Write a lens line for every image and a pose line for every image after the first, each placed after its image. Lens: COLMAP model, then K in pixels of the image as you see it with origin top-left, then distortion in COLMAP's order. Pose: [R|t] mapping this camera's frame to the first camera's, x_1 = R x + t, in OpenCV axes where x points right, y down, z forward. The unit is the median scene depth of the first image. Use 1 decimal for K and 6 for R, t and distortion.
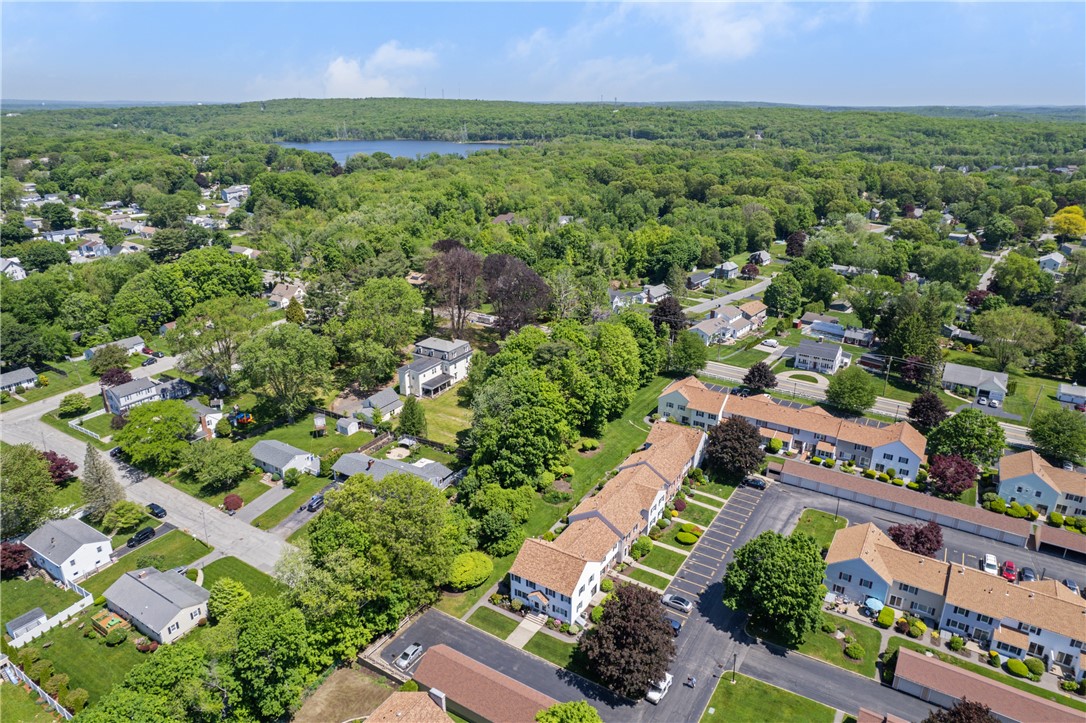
lens RADIAL K [[728.7, 0, 542.4], [0, 728.7, 369.6], [0, 0, 1]] dist [-0.032189, 0.002195]
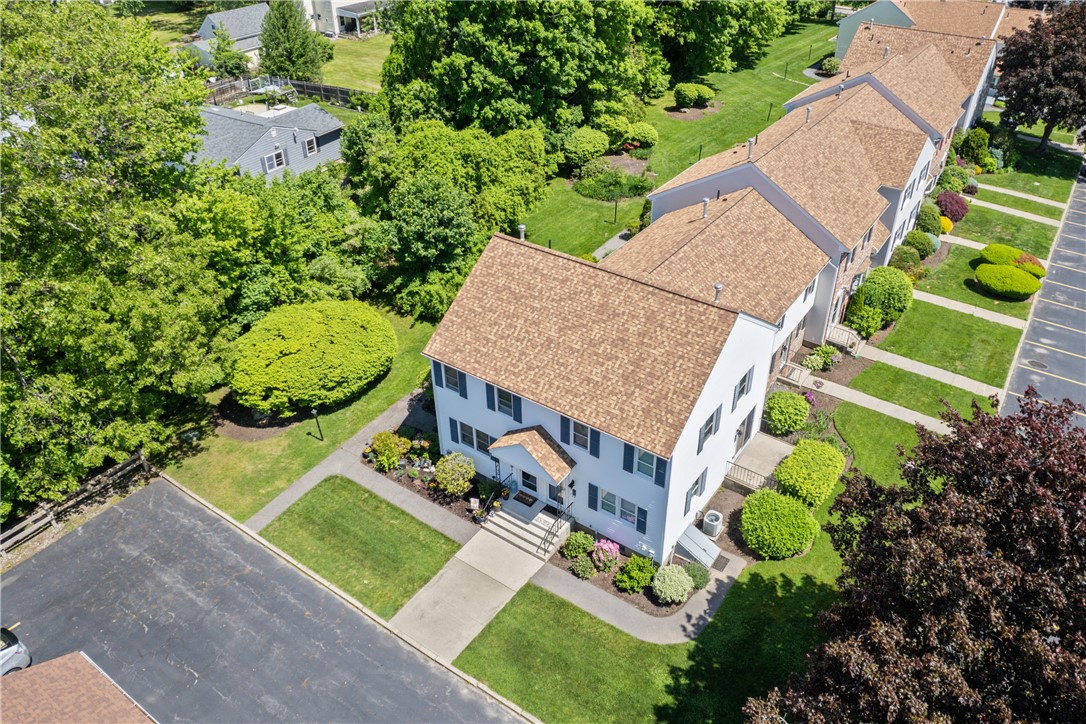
lens RADIAL K [[820.2, 0, 605.2], [0, 820.2, 362.0], [0, 0, 1]] dist [-0.042710, 0.000904]
pose [[0.999560, 0.023482, 0.018116, 0.012660], [-0.026866, 0.975642, 0.217717, 0.208103], [-0.012563, -0.218107, 0.975844, 0.688184]]
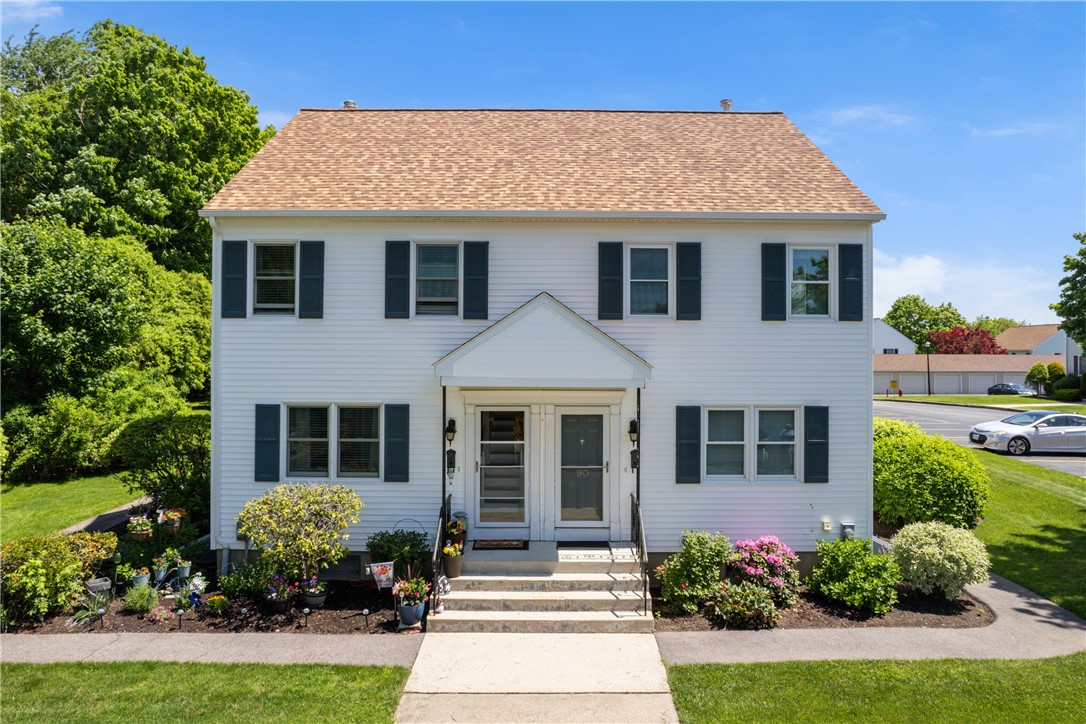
lens RADIAL K [[728.7, 0, 542.4], [0, 728.7, 370.1], [0, 0, 1]] dist [-0.032189, 0.002195]
pose [[0.831876, 0.013624, 0.554794, -0.058683], [0.209342, 0.918141, -0.336441, 0.328352], [-0.513963, 0.396019, 0.760928, 0.865500]]
